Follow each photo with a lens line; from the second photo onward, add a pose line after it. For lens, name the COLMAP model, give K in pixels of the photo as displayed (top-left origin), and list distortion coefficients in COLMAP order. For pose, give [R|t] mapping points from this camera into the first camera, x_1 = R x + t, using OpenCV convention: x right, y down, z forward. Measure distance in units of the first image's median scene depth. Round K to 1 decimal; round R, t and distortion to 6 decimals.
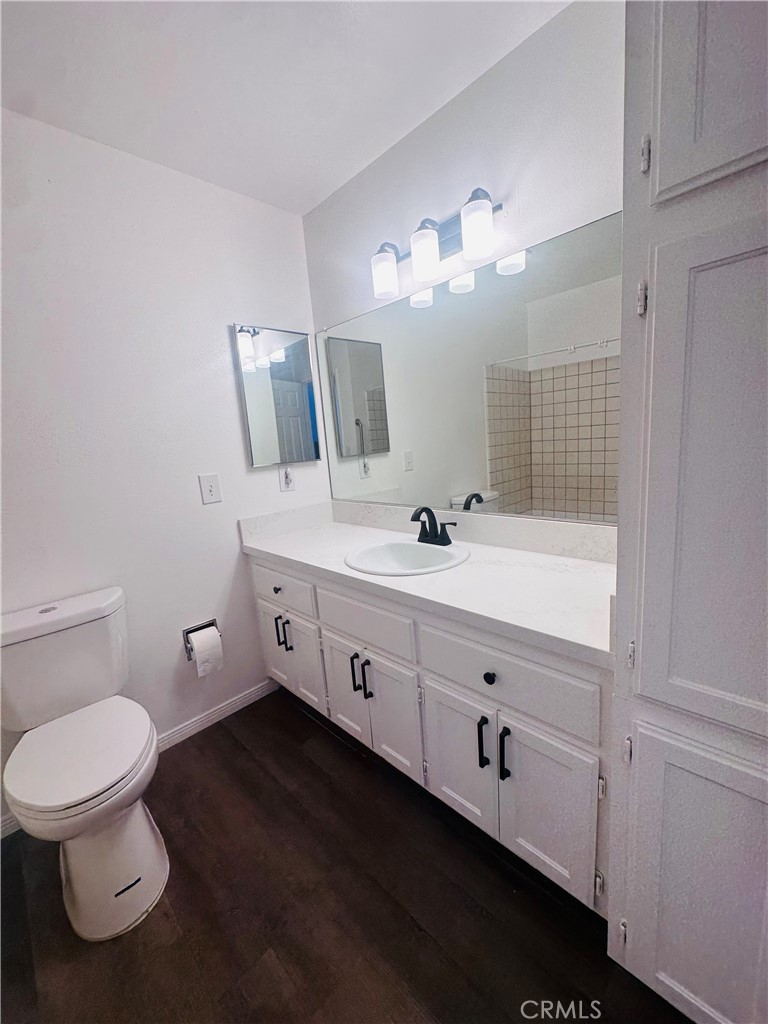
lens RADIAL K [[407.8, 0, 387.3], [0, 407.8, 511.1], [0, 0, 1]] dist [-0.004739, 0.001131]
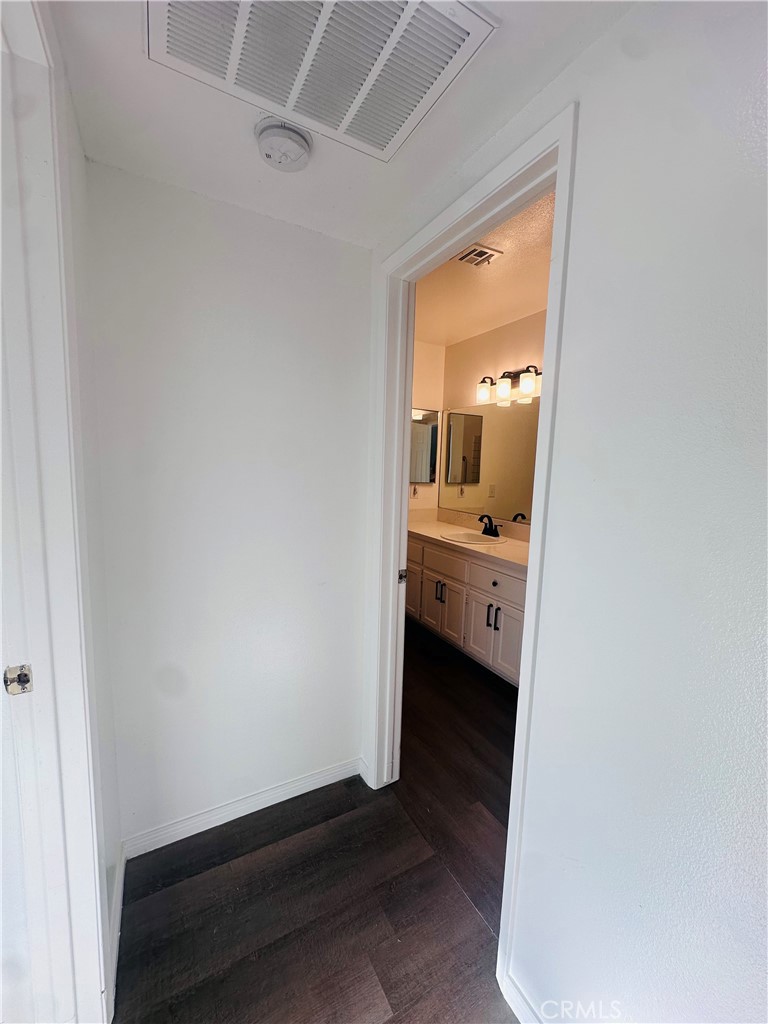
lens RADIAL K [[407.8, 0, 384.7], [0, 407.8, 511.8], [0, 0, 1]] dist [-0.004739, 0.001131]
pose [[0.956279, 0.138067, -0.257815, 0.110690], [-0.151167, 0.988003, -0.031600, 0.095428], [0.250359, 0.069192, 0.965677, -0.834126]]
